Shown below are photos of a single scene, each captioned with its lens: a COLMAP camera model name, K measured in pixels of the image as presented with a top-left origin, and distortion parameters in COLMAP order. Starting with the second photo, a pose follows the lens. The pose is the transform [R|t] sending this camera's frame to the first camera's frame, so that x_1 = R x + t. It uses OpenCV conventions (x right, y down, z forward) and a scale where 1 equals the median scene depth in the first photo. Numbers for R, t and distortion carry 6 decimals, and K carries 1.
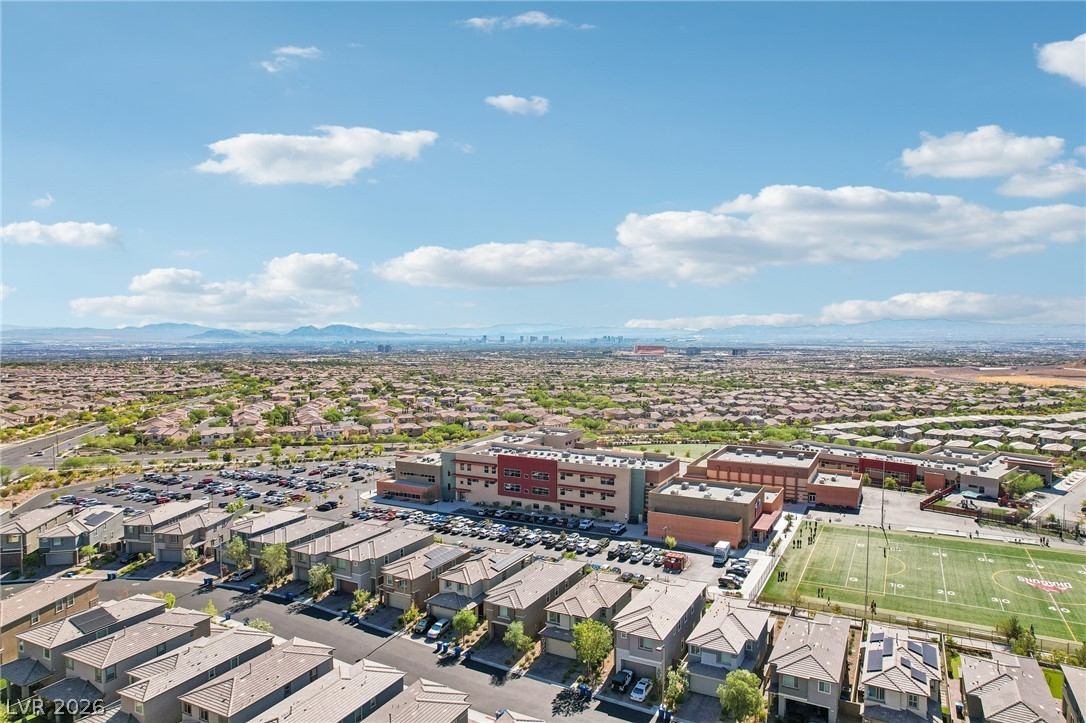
lens RADIAL K [[692.7, 0, 545.2], [0, 692.7, 361.2], [0, 0, 1]] dist [-0.070757, 0.063893]
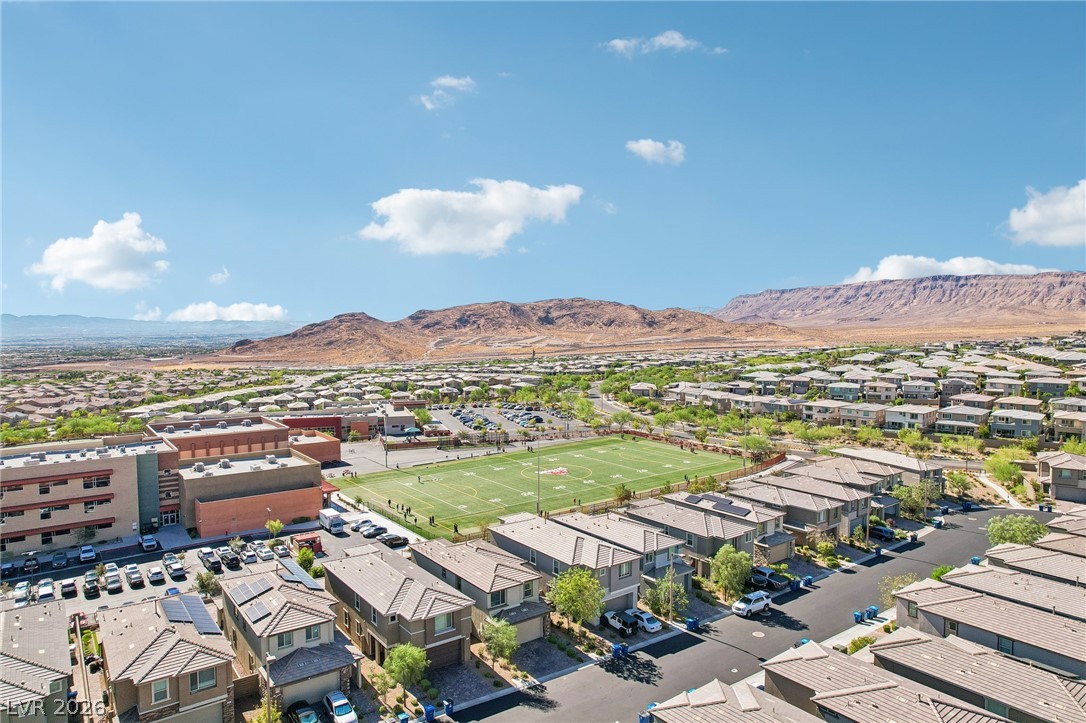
lens RADIAL K [[693.9, 0, 544.8], [0, 693.9, 361.8], [0, 0, 1]] dist [-0.076379, 0.072650]
pose [[0.425794, -0.052842, 0.903276, -0.309557], [0.047499, 0.998222, 0.036006, 0.058265], [-0.903573, 0.027573, 0.427547, 0.344697]]
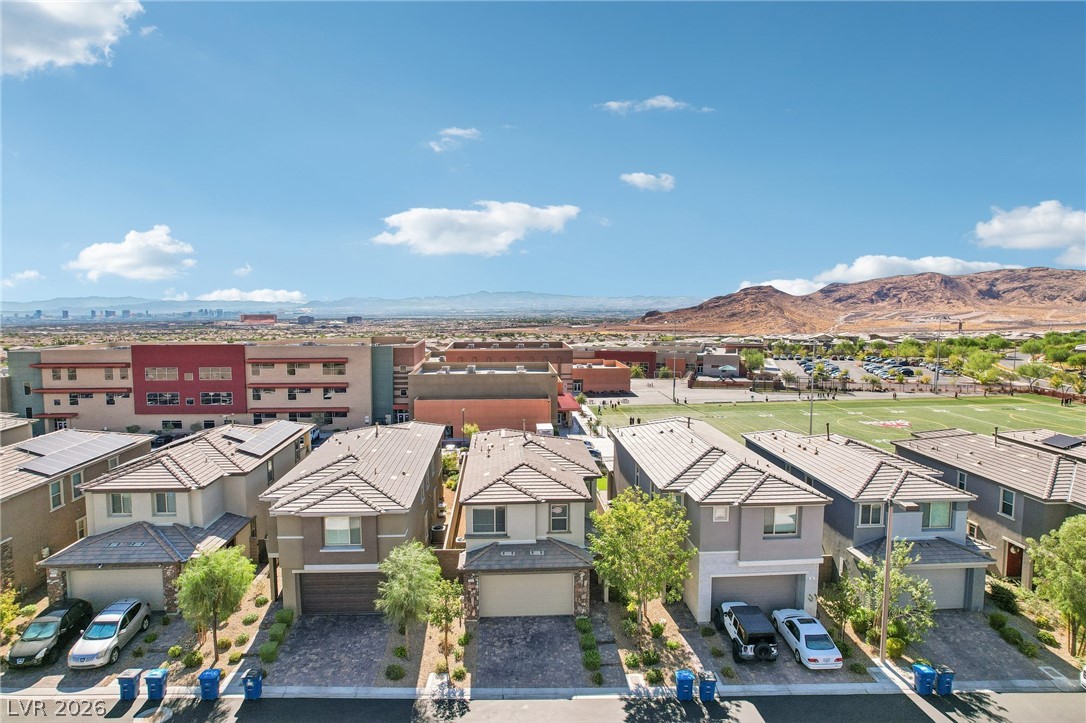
lens RADIAL K [[693.9, 0, 544.8], [0, 693.9, 361.8], [0, 0, 1]] dist [-0.076379, 0.072650]
pose [[0.851574, -0.047529, 0.522075, -0.079247], [0.026419, 0.998507, 0.047811, 0.143794], [-0.523568, -0.026922, 0.851559, 0.355328]]
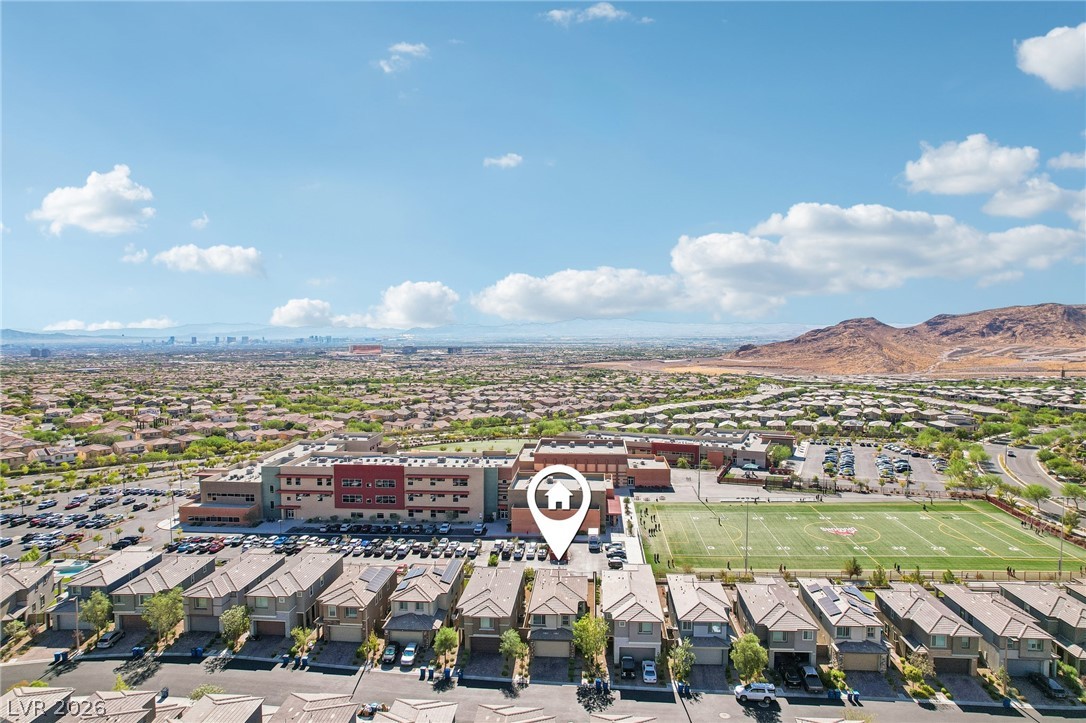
lens RADIAL K [[693.9, 0, 544.8], [0, 693.9, 361.8], [0, 0, 1]] dist [-0.076379, 0.072650]
pose [[0.915690, -0.022634, 0.401247, -0.194705], [0.021823, 0.999740, 0.006592, -0.002487], [-0.401292, 0.002721, 0.915946, 0.046683]]
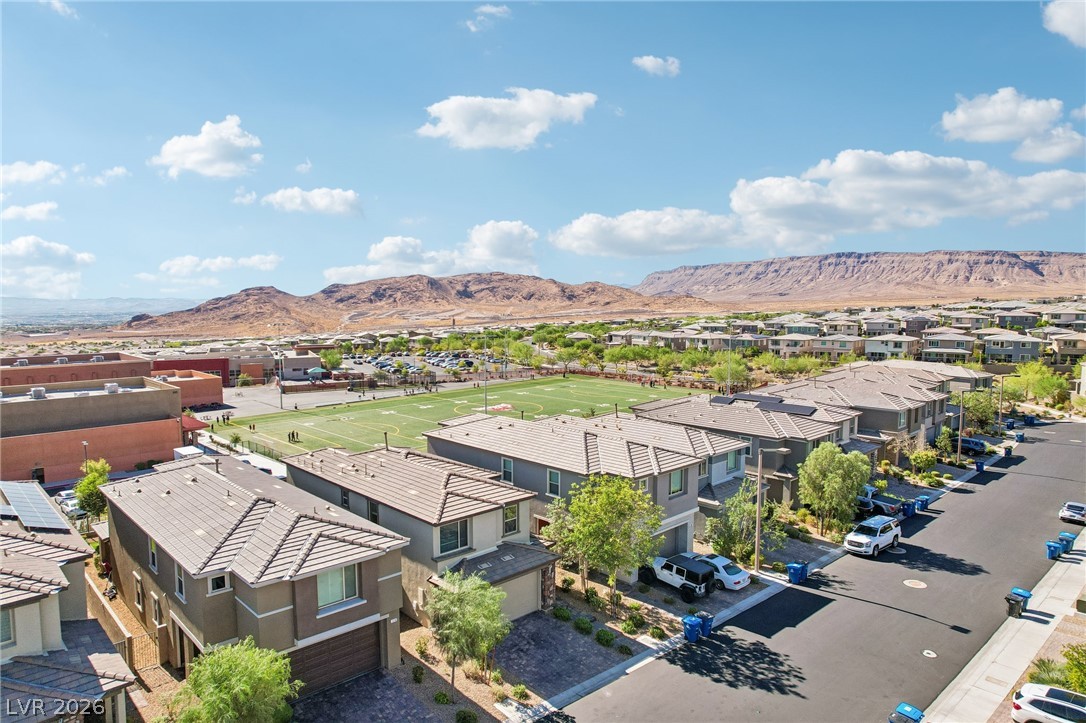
lens RADIAL K [[692.7, 0, 545.2], [0, 692.7, 361.2], [0, 0, 1]] dist [-0.070757, 0.063893]
pose [[0.315697, -0.086235, 0.944933, -0.154021], [0.050566, 0.995975, 0.074000, 0.138699], [-0.947512, 0.024420, 0.318787, 0.446831]]
